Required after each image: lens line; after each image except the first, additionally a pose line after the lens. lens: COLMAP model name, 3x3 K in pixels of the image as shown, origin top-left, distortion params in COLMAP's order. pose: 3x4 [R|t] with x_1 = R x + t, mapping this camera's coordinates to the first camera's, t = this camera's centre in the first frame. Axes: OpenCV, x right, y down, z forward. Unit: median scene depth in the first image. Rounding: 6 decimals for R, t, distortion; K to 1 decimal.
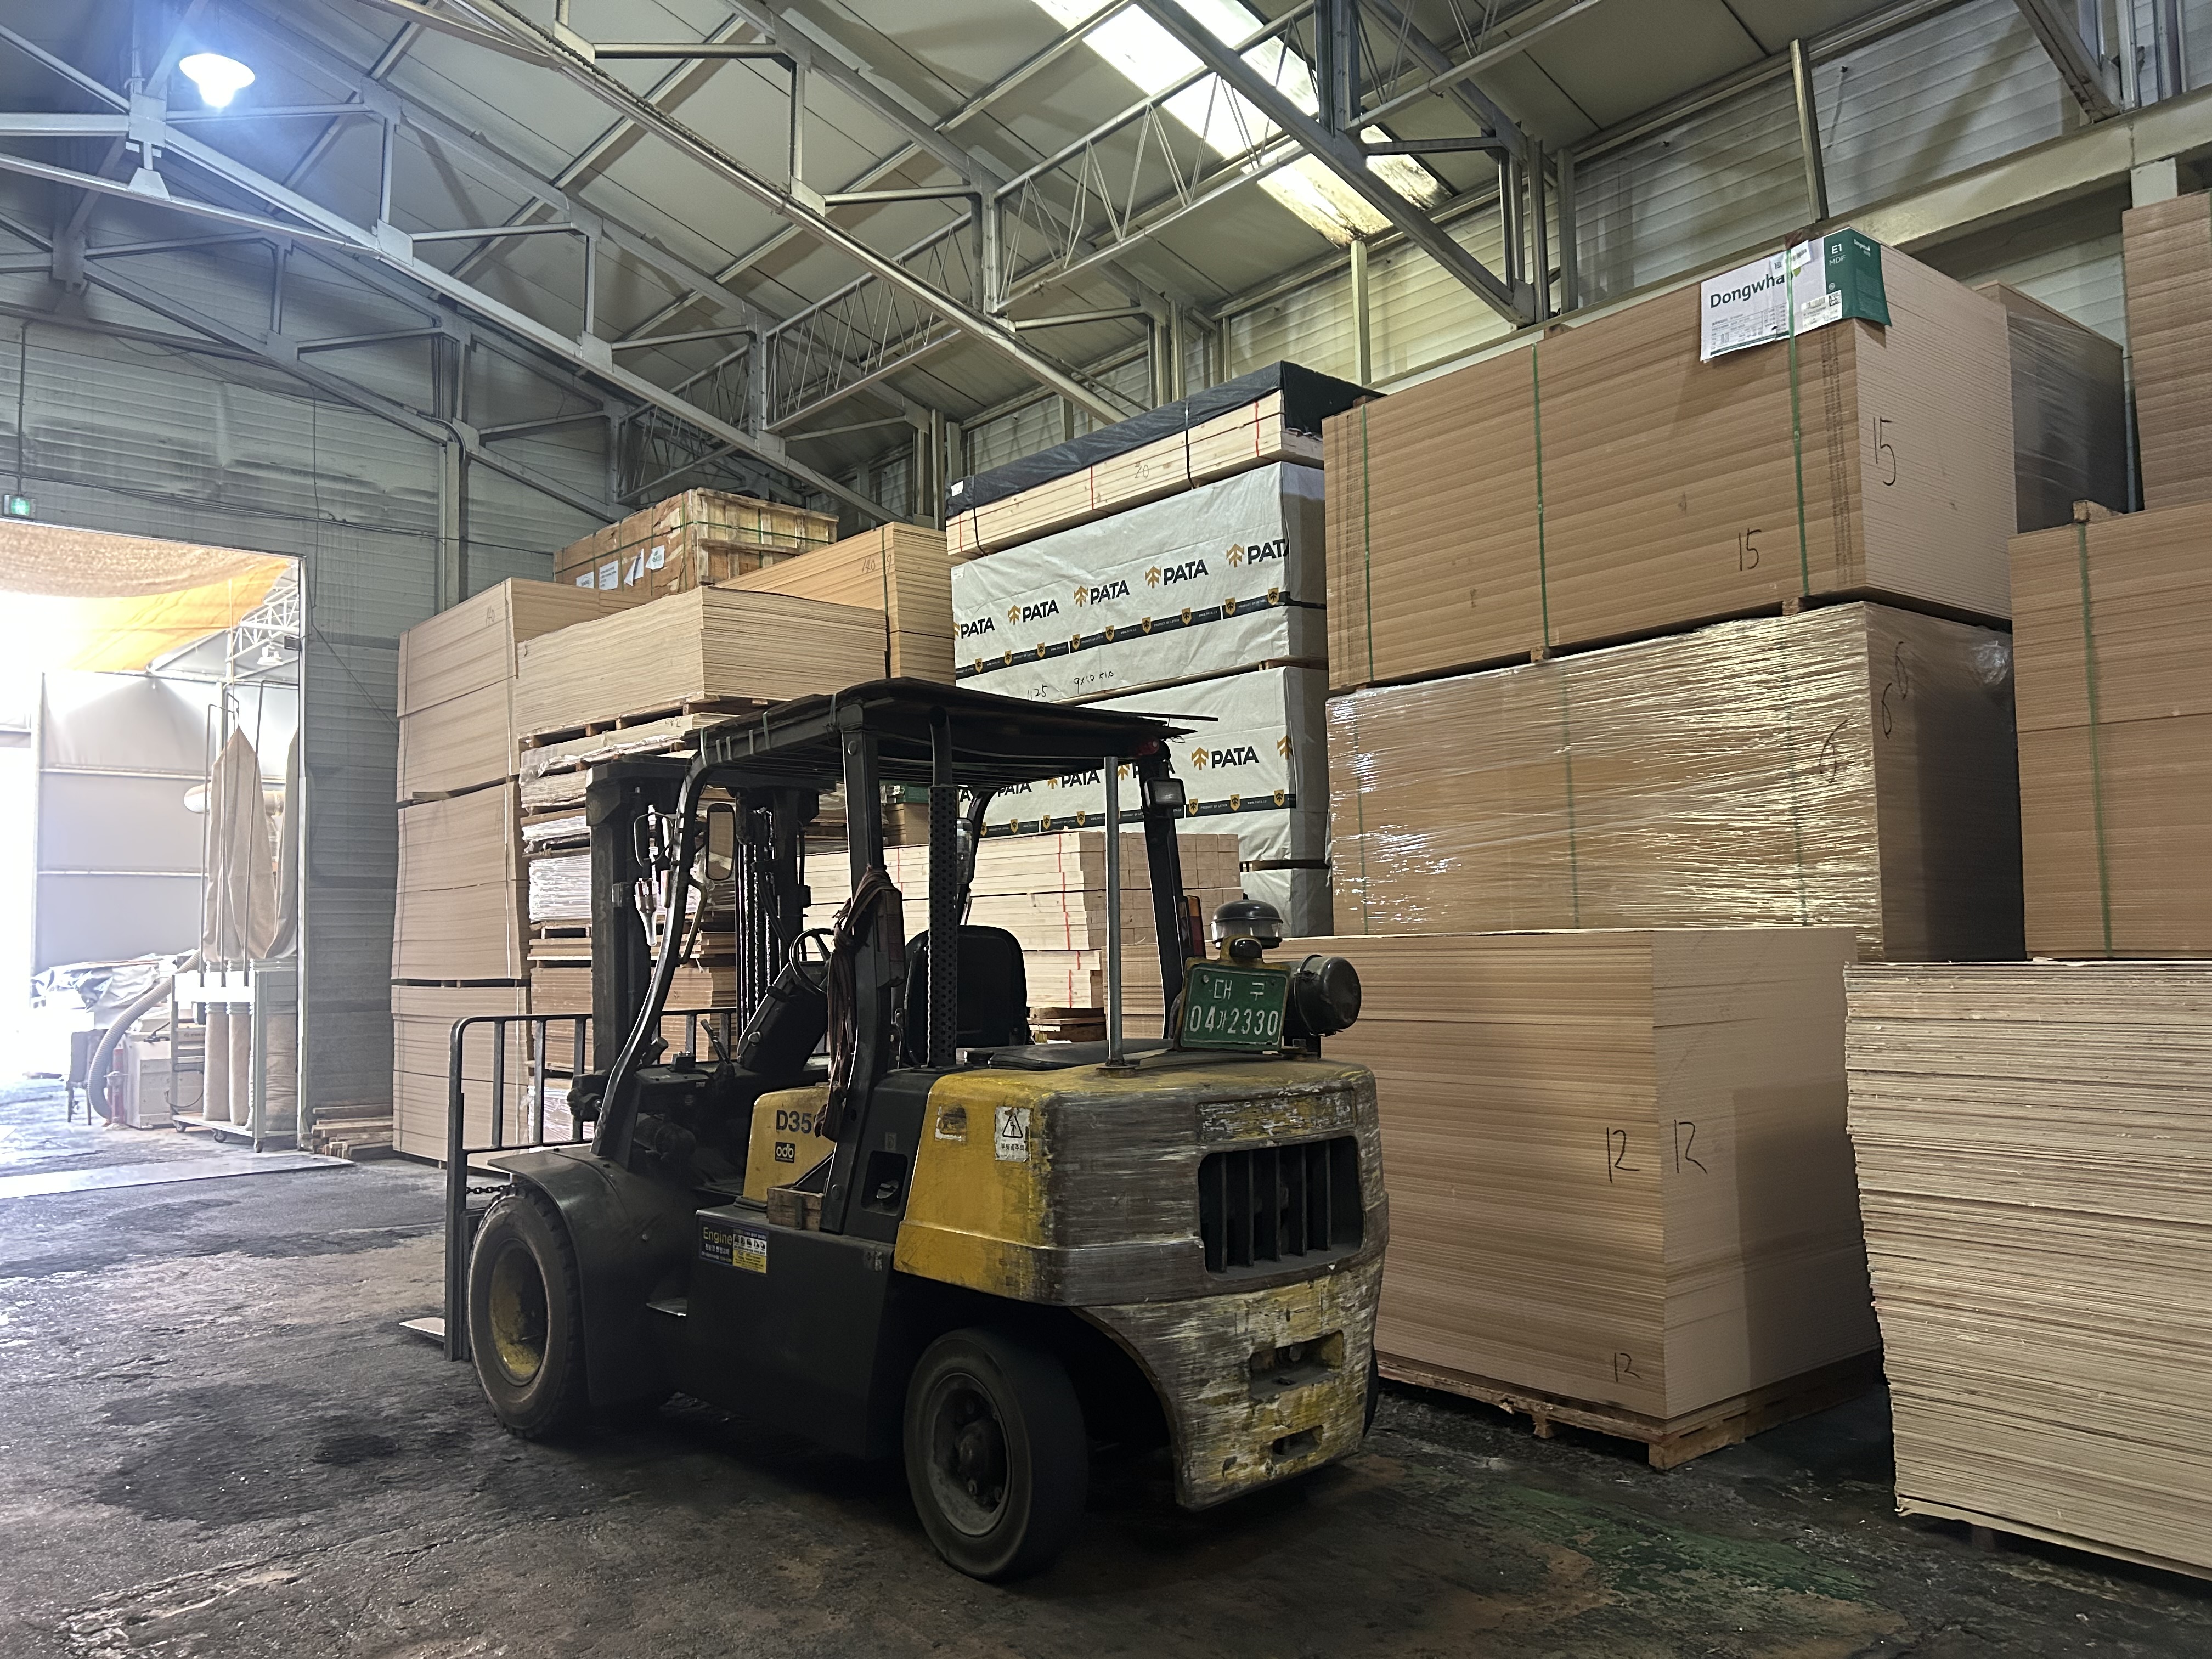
lens RADIAL K [[1715.1, 0, 1190.9], [0, 1715.1, 827.0], [0, 0, 1]] dist [0.115936, -0.173042]
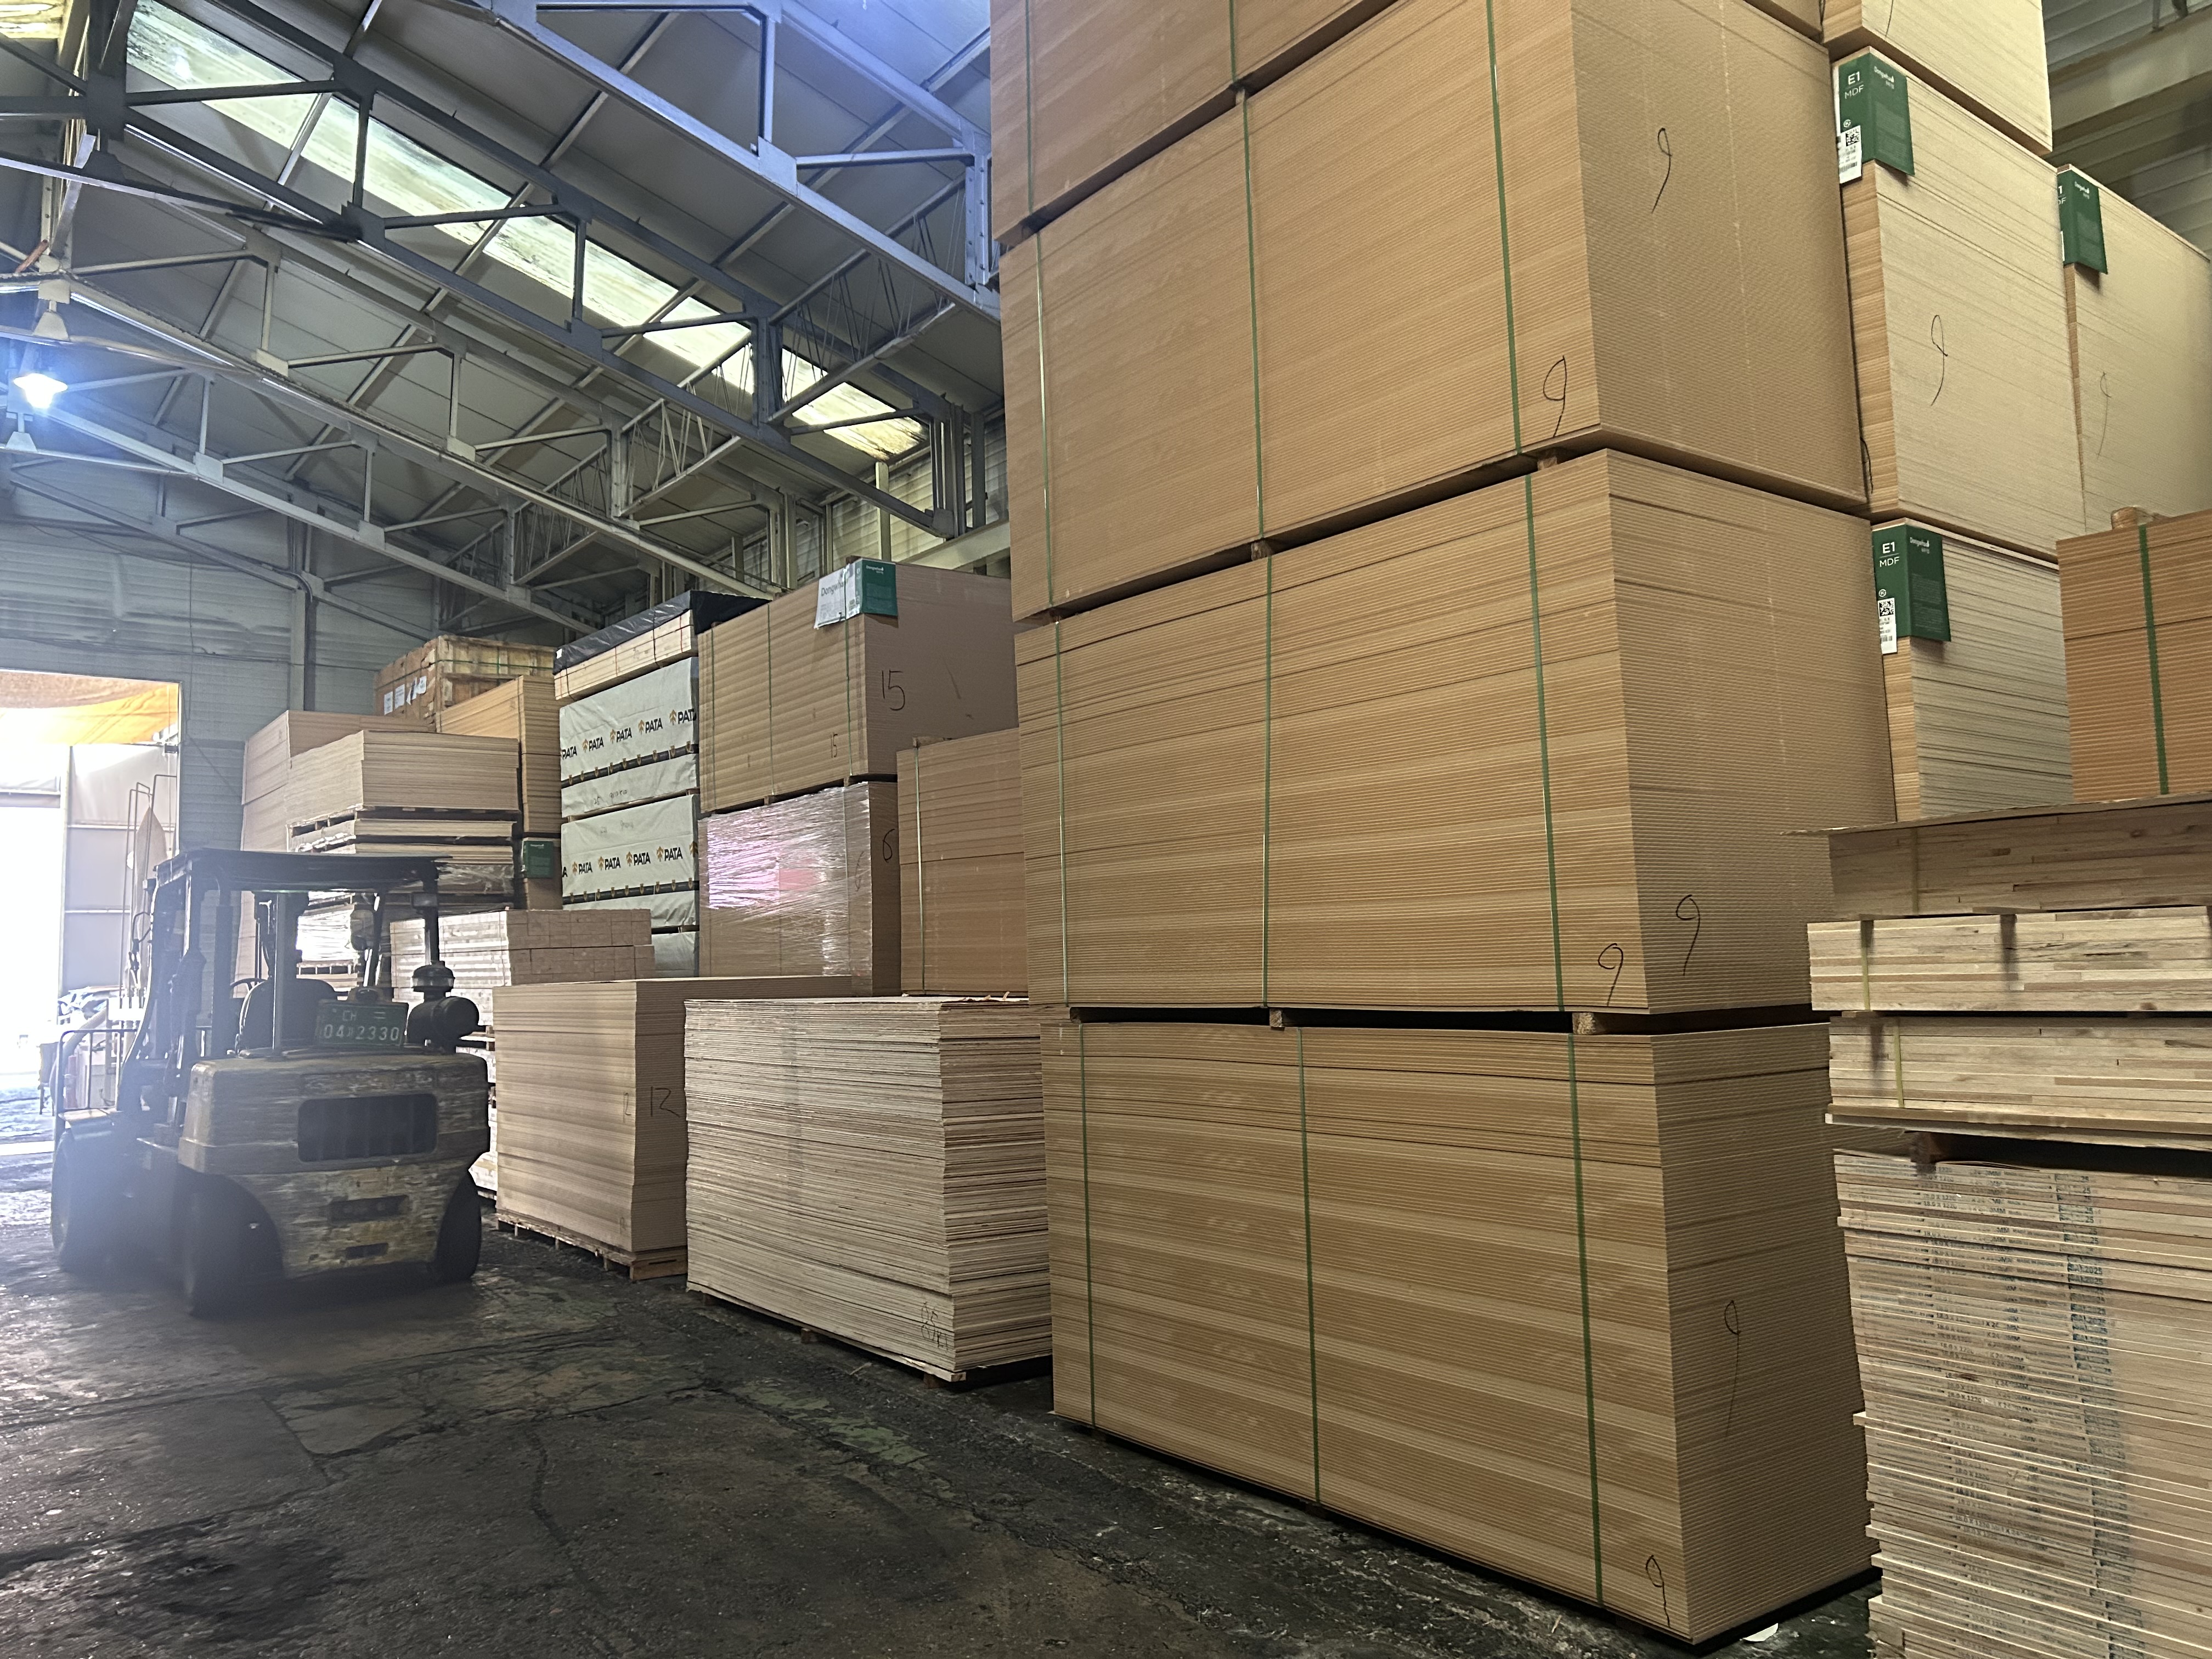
lens RADIAL K [[1632.4, 0, 1106.0], [0, 1632.4, 829.5], [0, 0, 1]] dist [0.091034, -0.144507]
pose [[0.998469, -0.005427, -0.055042, 0.333638], [0.004595, 0.999874, -0.015225, -0.027395], [0.055118, 0.014948, 0.998368, -0.269785]]
